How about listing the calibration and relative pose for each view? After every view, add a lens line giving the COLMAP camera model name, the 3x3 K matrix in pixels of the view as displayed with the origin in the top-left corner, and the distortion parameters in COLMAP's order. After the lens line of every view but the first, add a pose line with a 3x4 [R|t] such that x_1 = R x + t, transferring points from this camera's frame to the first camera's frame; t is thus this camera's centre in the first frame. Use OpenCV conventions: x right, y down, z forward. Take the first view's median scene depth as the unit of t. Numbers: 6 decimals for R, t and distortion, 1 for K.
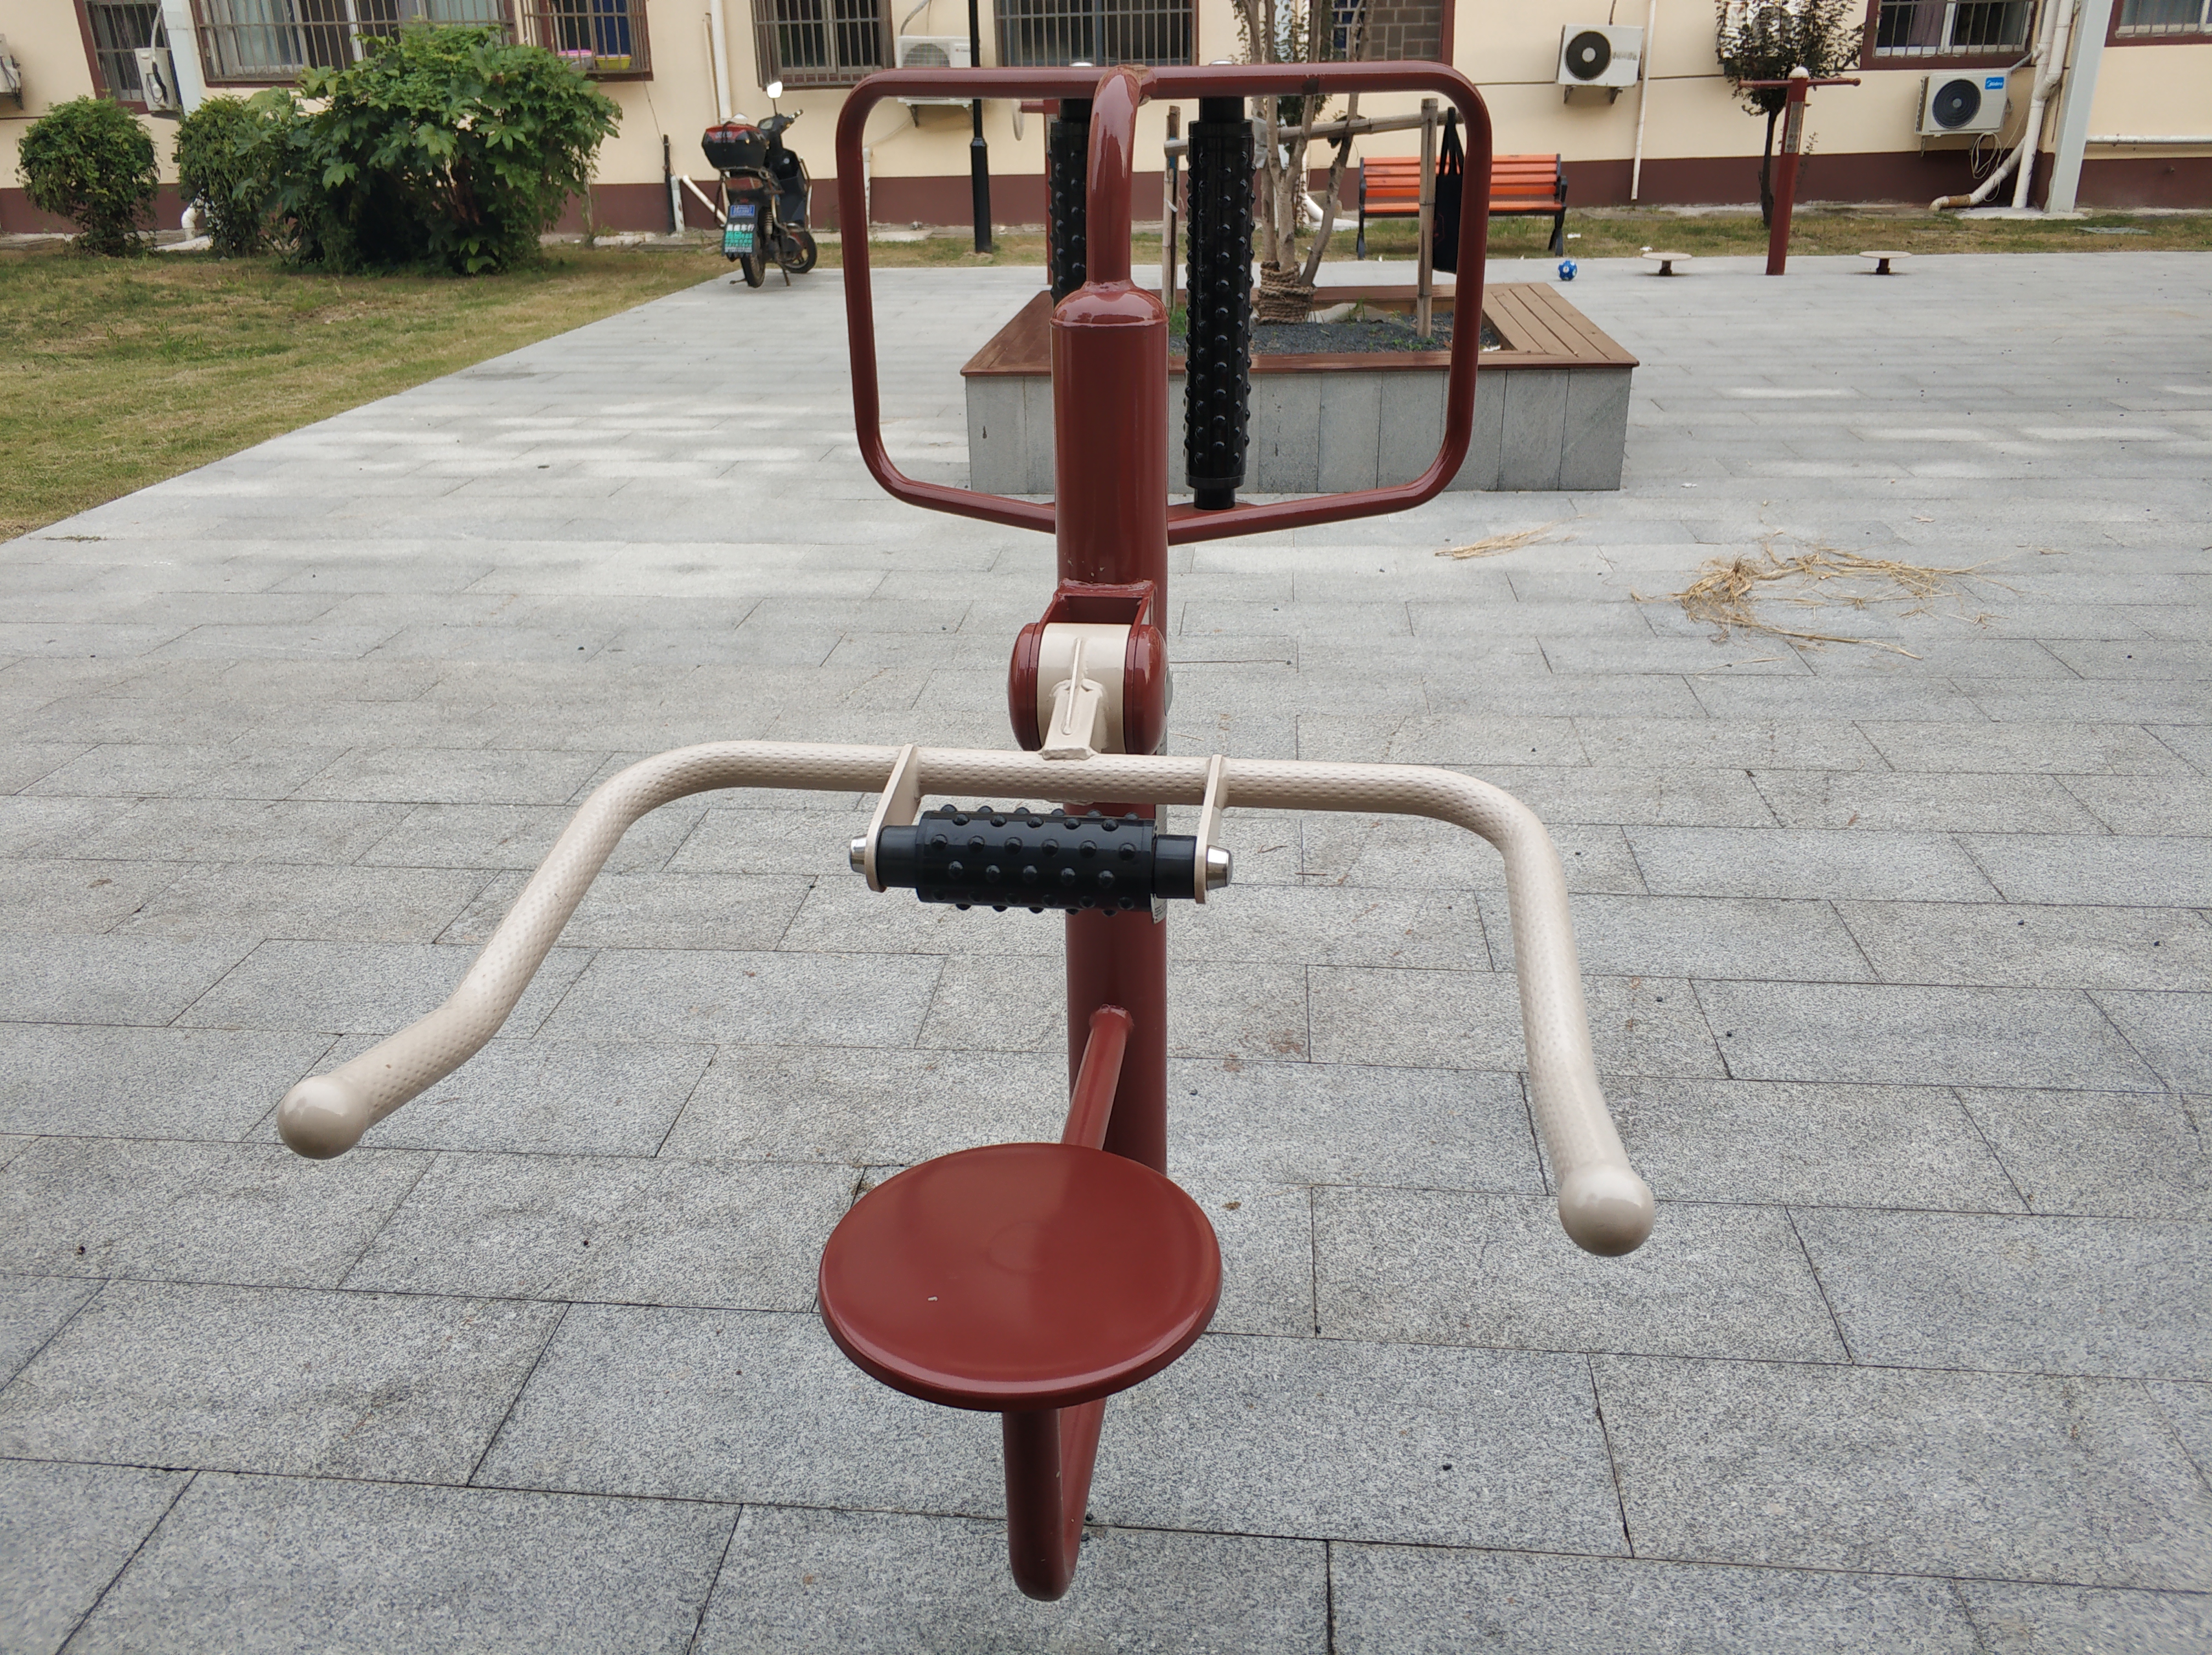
lens RADIAL K [[1701.4, 0, 1103.0], [0, 1701.4, 871.5], [0, 0, 1]] dist [0.000451, -0.008232]
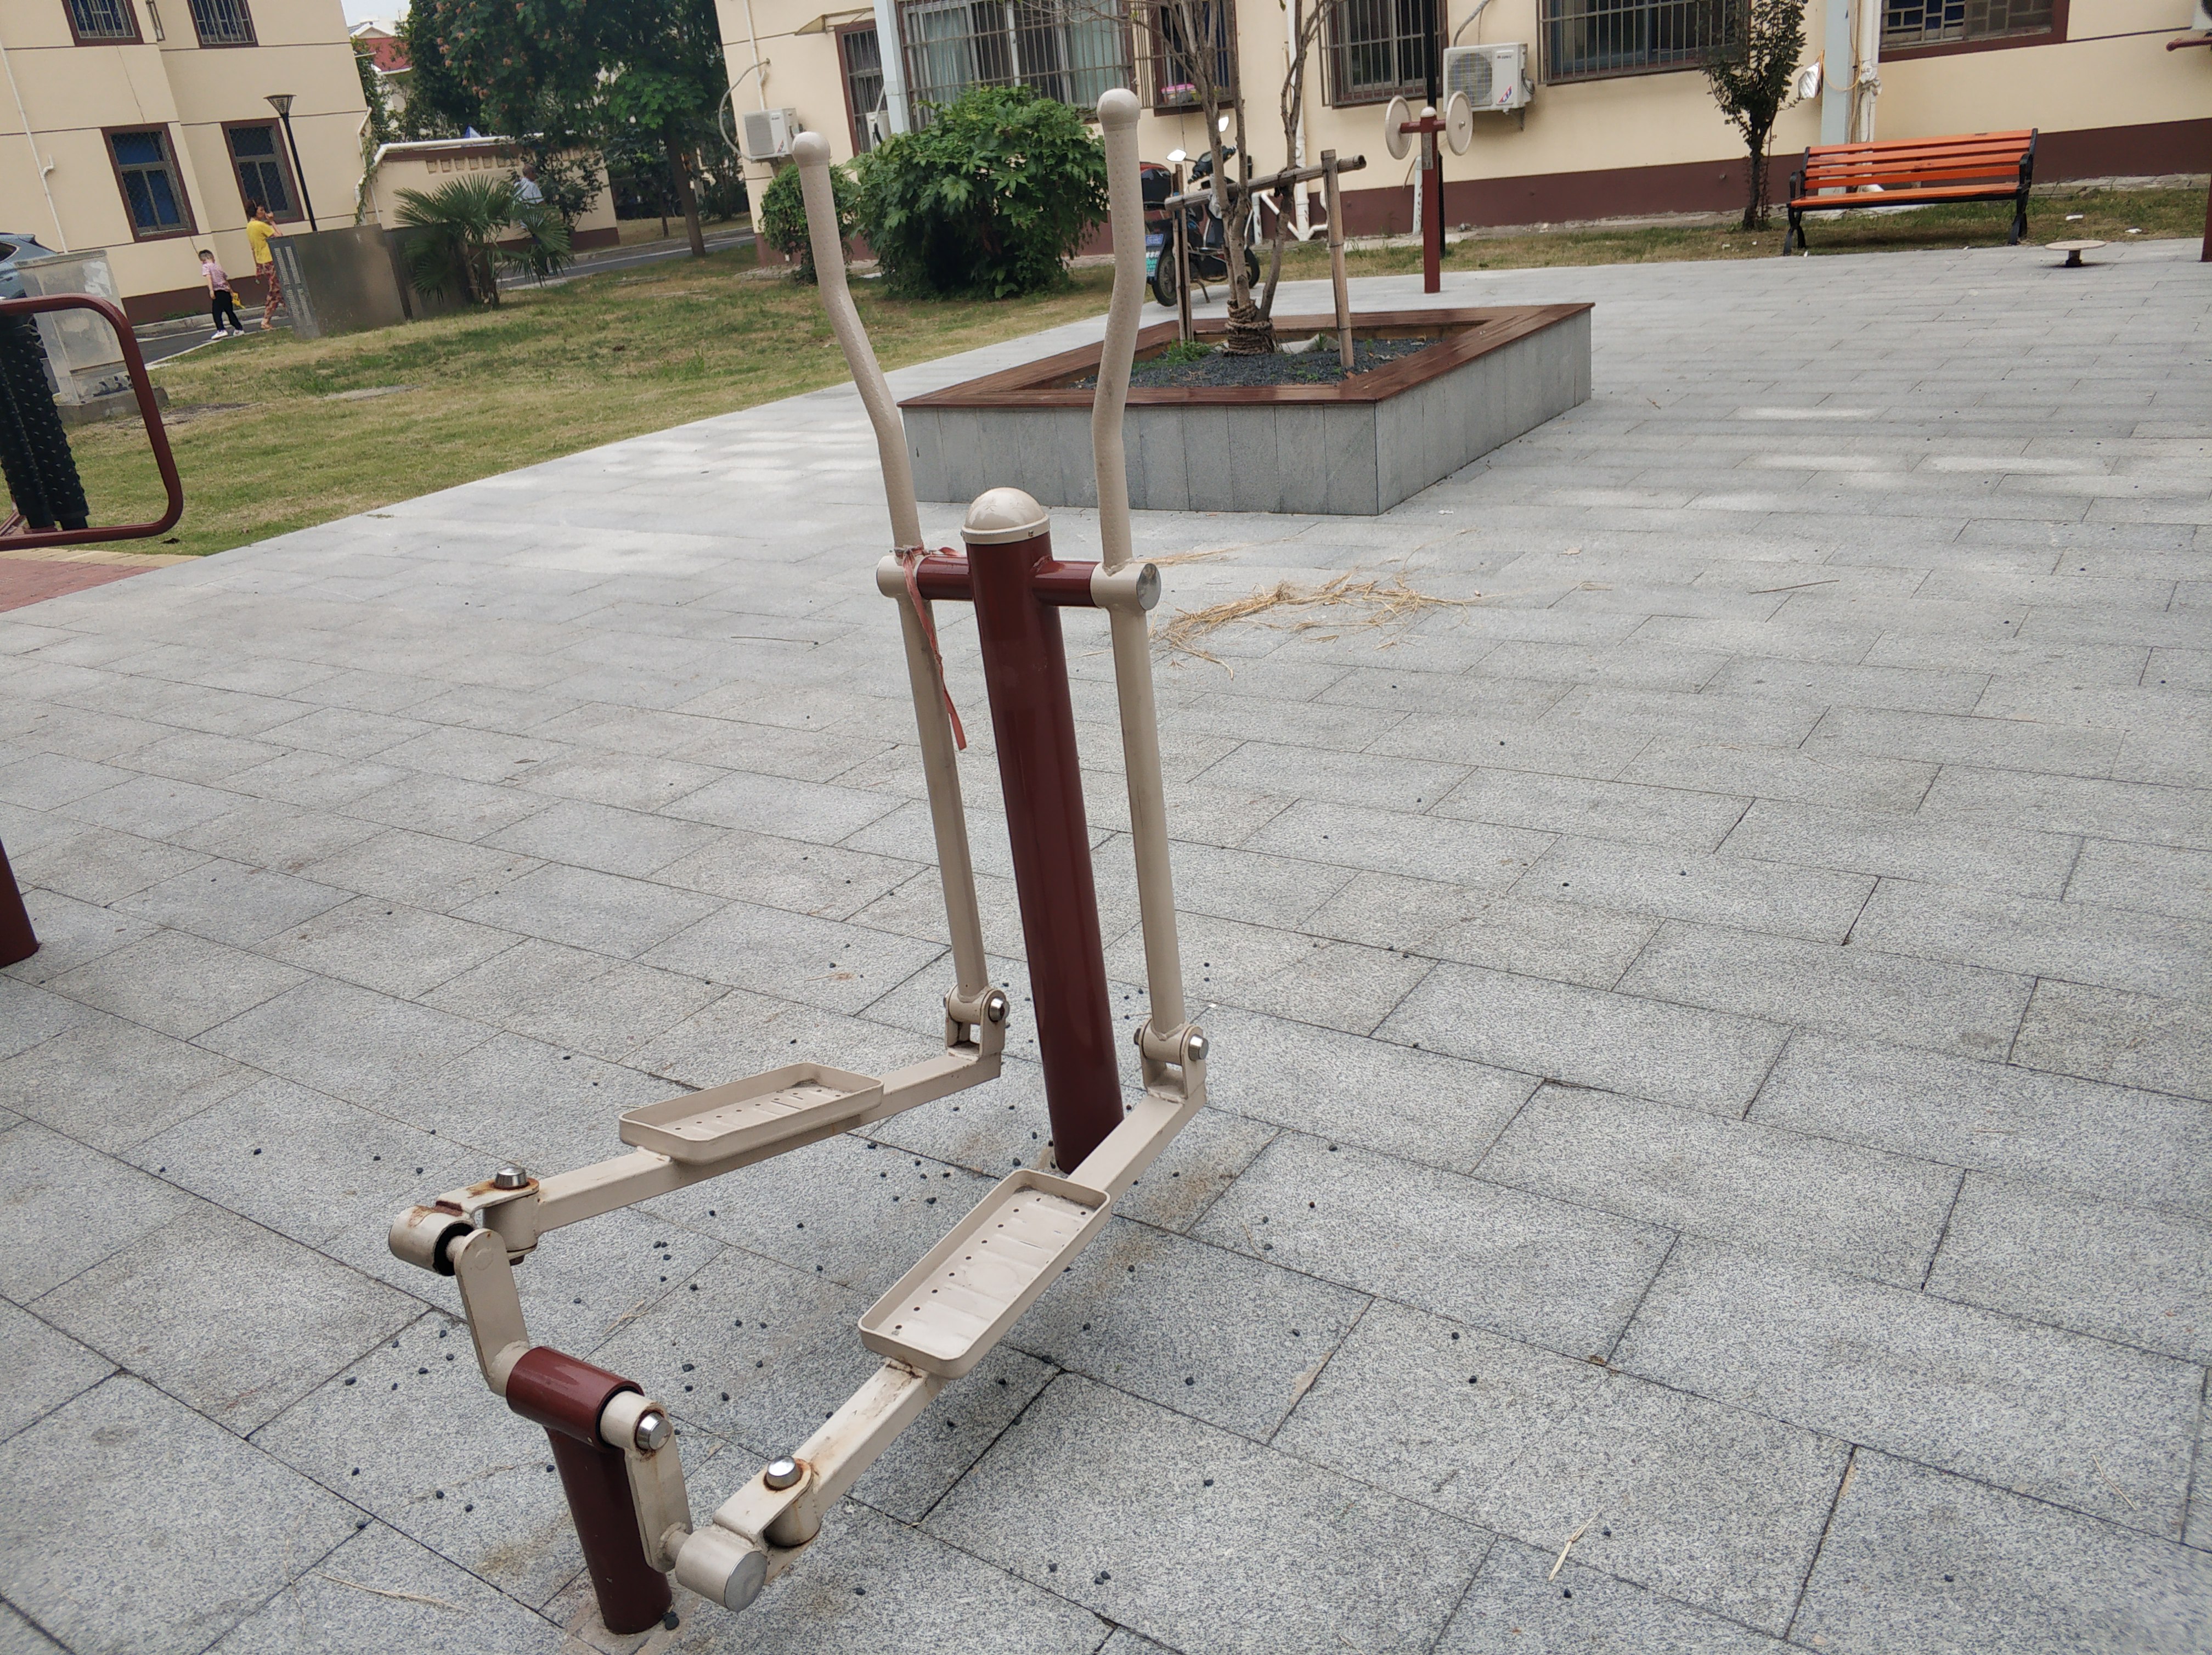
lens RADIAL K [[1753.6, 0, 1106.0], [0, 1753.6, 827.5], [0, 0, 1]] dist [0.015589, -0.001109]
pose [[0.879255, 0.112606, -0.462851, 0.538221], [-0.122600, 0.992419, 0.008546, -0.013484], [0.460305, 0.049231, 0.886395, -0.039219]]
